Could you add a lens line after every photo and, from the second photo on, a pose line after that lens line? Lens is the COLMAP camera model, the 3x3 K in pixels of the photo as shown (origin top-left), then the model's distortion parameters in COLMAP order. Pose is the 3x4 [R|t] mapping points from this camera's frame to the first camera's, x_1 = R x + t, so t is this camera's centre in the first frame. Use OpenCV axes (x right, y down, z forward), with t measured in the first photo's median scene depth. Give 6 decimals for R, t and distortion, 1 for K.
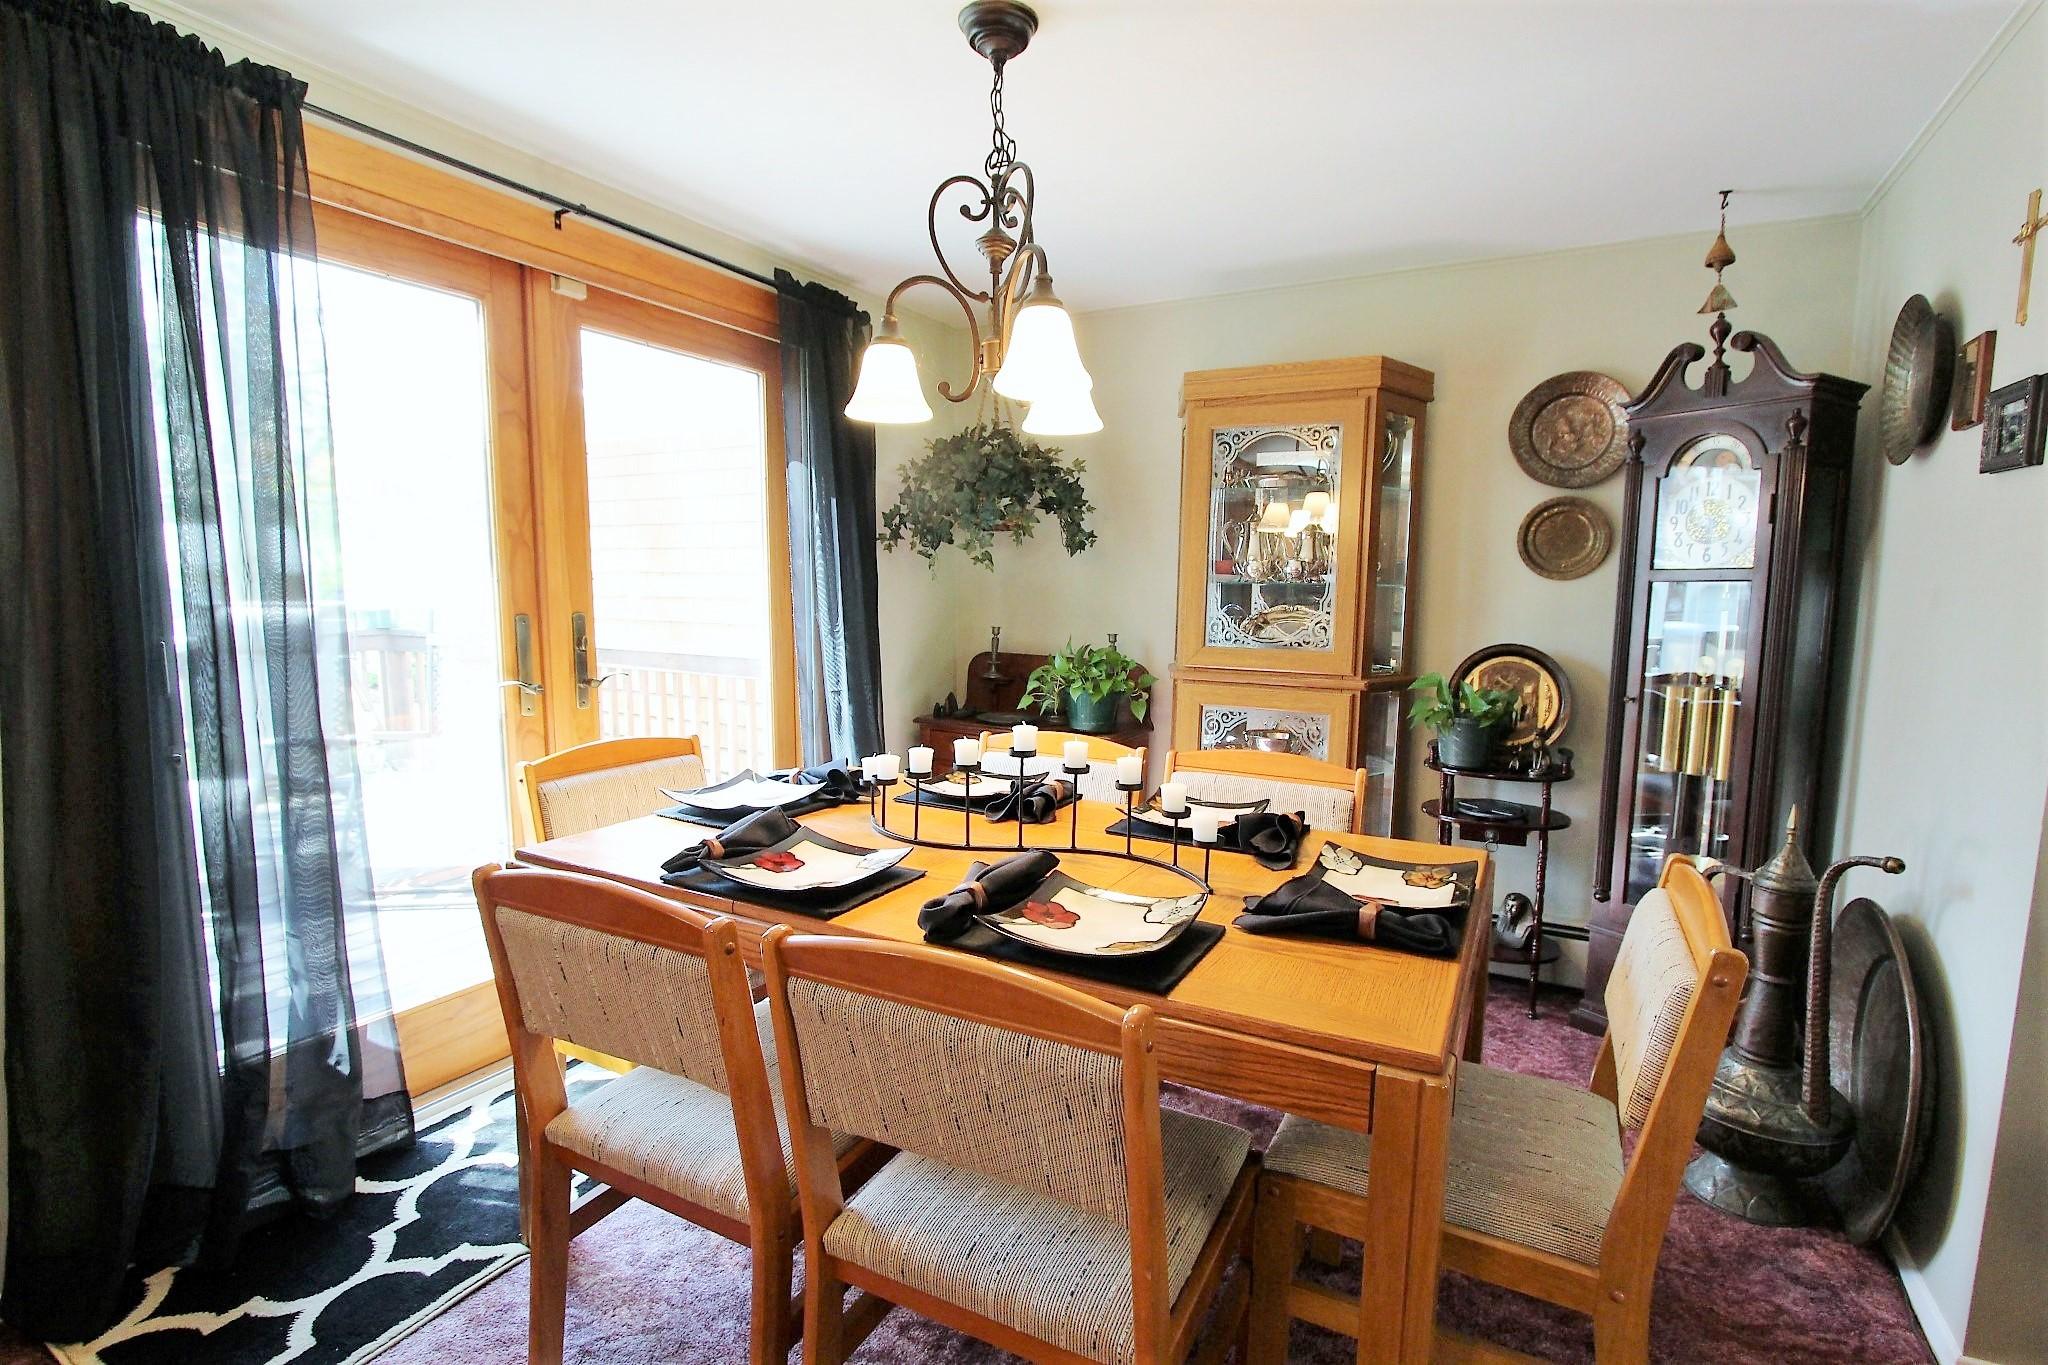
lens RADIAL K [[959.7, 0, 1043.8], [0, 959.7, 683.4], [0, 0, 1]] dist [-0.018825, 0.003560]
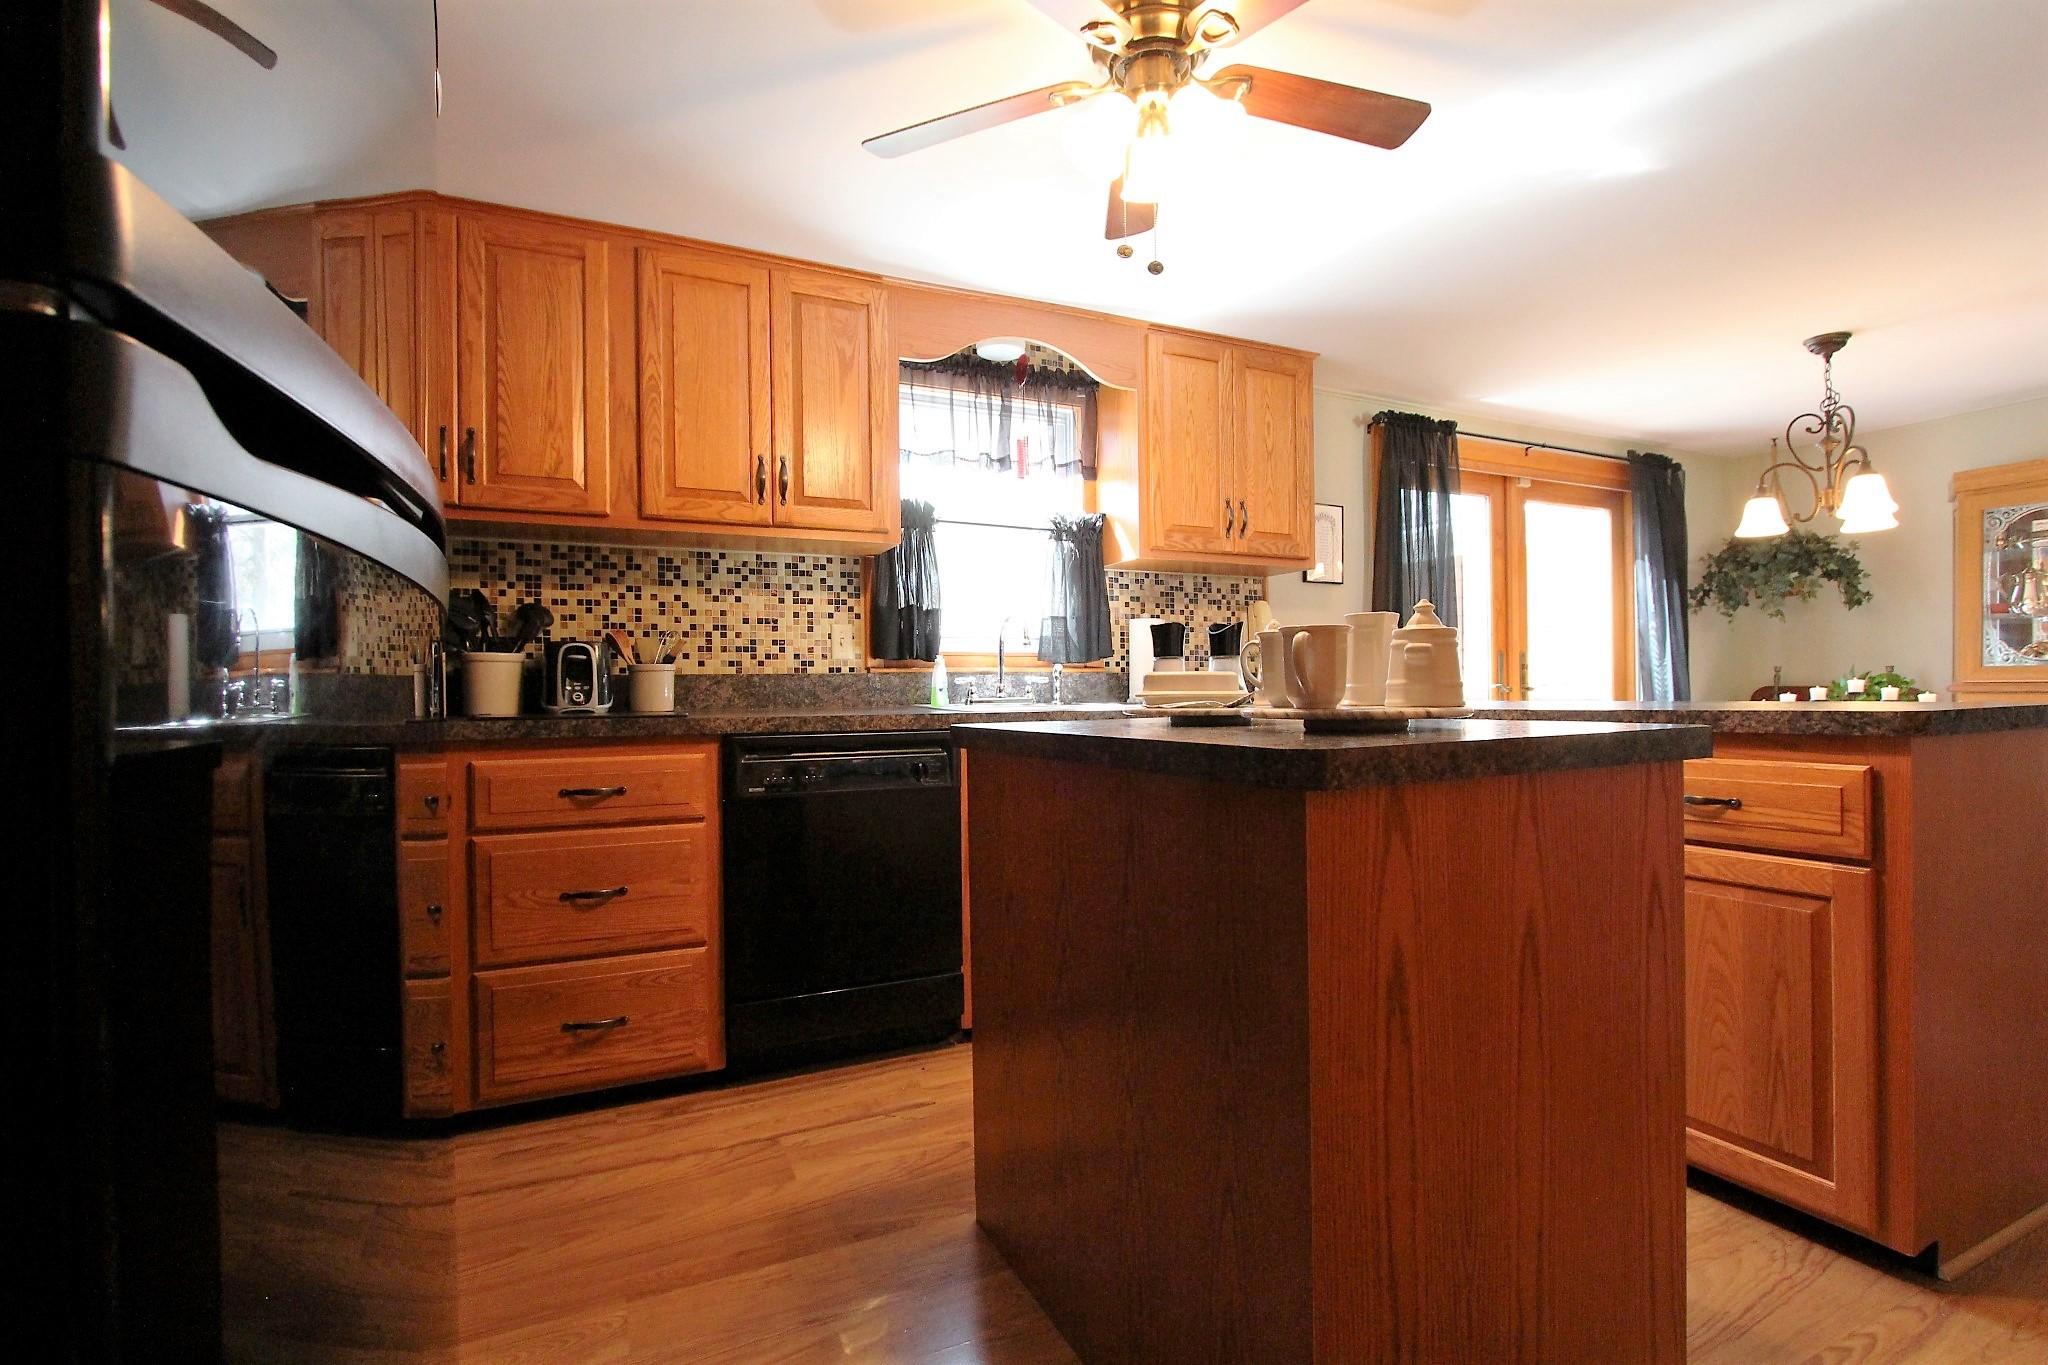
lens RADIAL K [[959.7, 0, 1045.6], [0, 959.7, 696.1], [0, 0, 1]] dist [-0.018825, 0.003560]
pose [[0.813102, -0.016888, -0.581876, -0.143786], [-0.041648, 0.995330, -0.087086, 0.188992], [0.580629, 0.095044, 0.808602, -0.918889]]
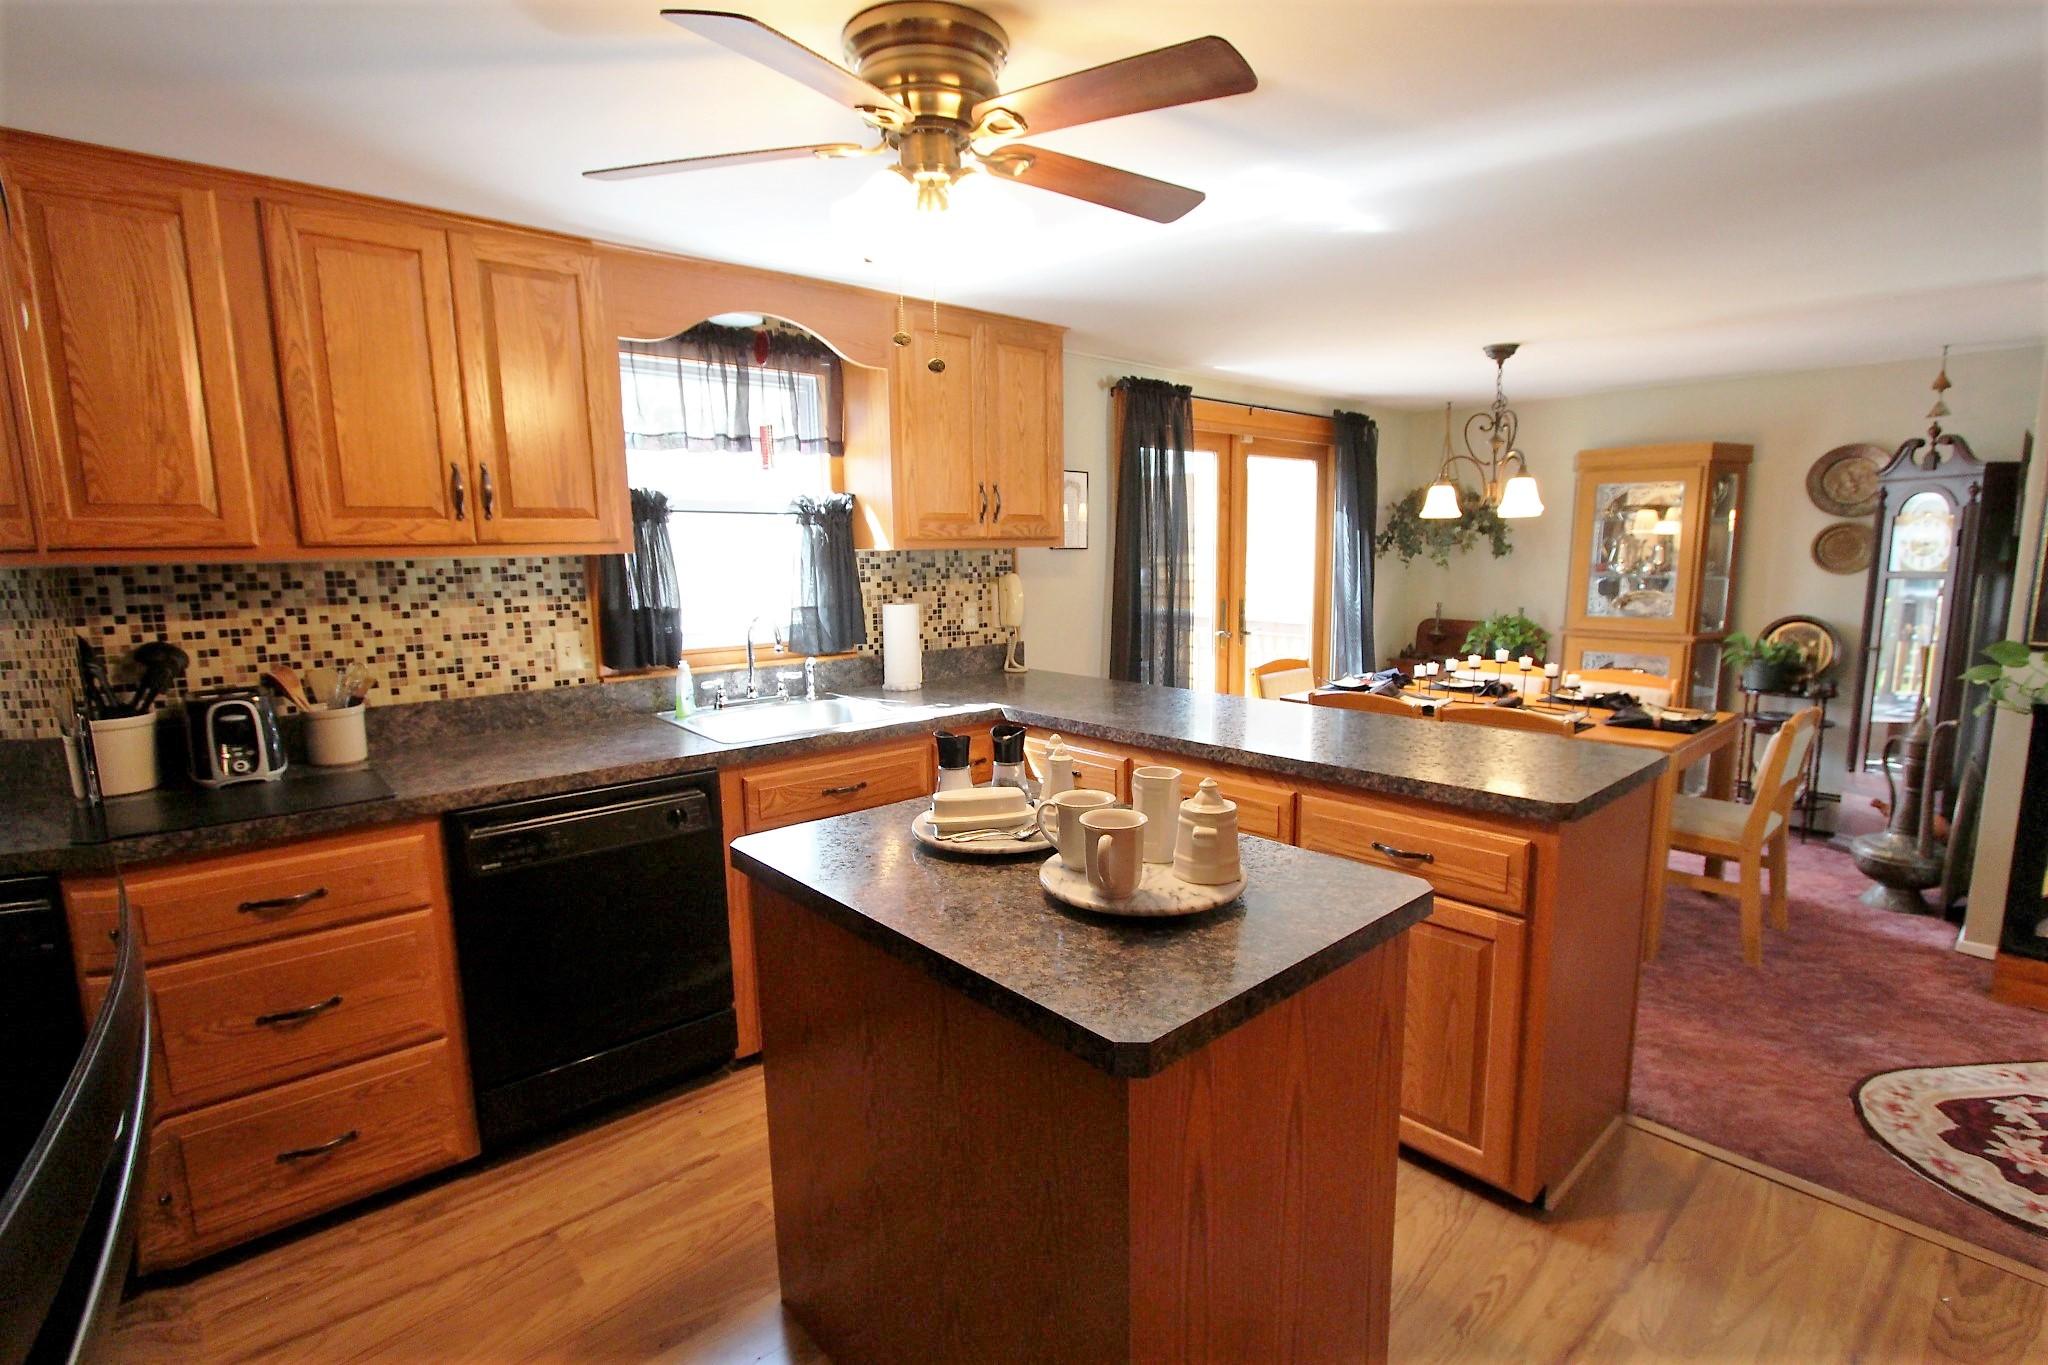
lens RADIAL K [[959.7, 0, 1046.2], [0, 959.7, 695.6], [0, 0, 1]] dist [-0.018825, 0.003560]
pose [[0.943690, 0.029726, -0.329494, -0.179150], [-0.013155, 0.998539, 0.052410, 0.027379], [0.330571, -0.045124, 0.942702, -0.940826]]
